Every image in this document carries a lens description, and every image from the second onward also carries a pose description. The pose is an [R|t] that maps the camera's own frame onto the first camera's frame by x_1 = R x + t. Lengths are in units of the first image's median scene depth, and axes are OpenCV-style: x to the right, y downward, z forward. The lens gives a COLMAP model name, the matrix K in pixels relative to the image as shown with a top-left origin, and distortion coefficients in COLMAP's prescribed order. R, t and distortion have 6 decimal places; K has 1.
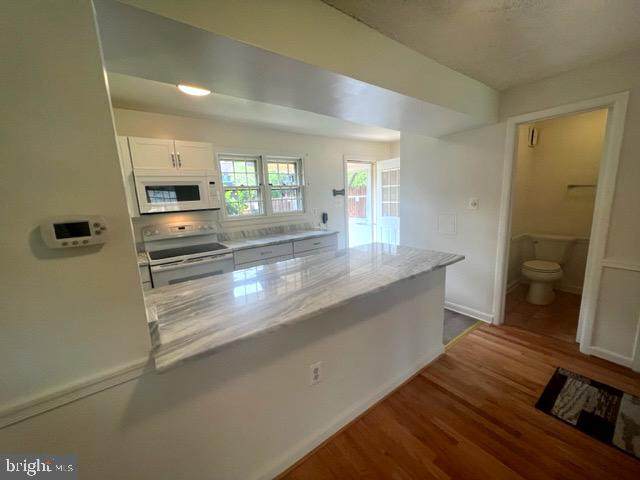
lens RADIAL K [[252.8, 0, 320.5], [0, 252.8, 239.8], [0, 0, 1]] dist [0.000272, 0.000524]
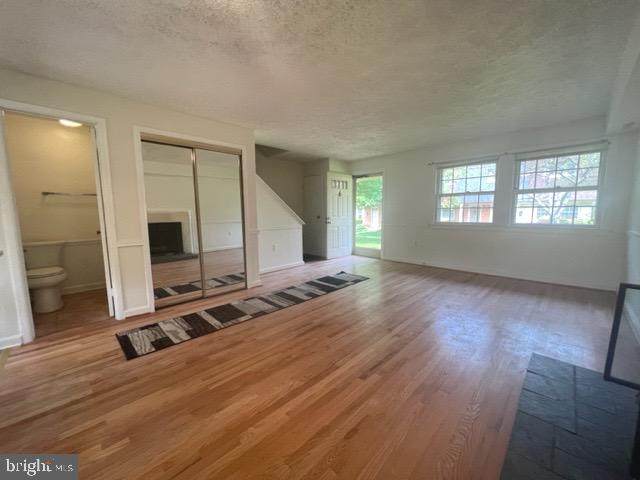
lens RADIAL K [[252.8, 0, 319.9], [0, 252.8, 237.5], [0, 0, 1]] dist [0.000272, 0.000524]
pose [[-0.151800, -0.053135, 0.986982, -0.343030], [0.181153, 0.980144, 0.080628, 0.140341], [-0.971669, 0.191035, -0.139160, 0.156813]]
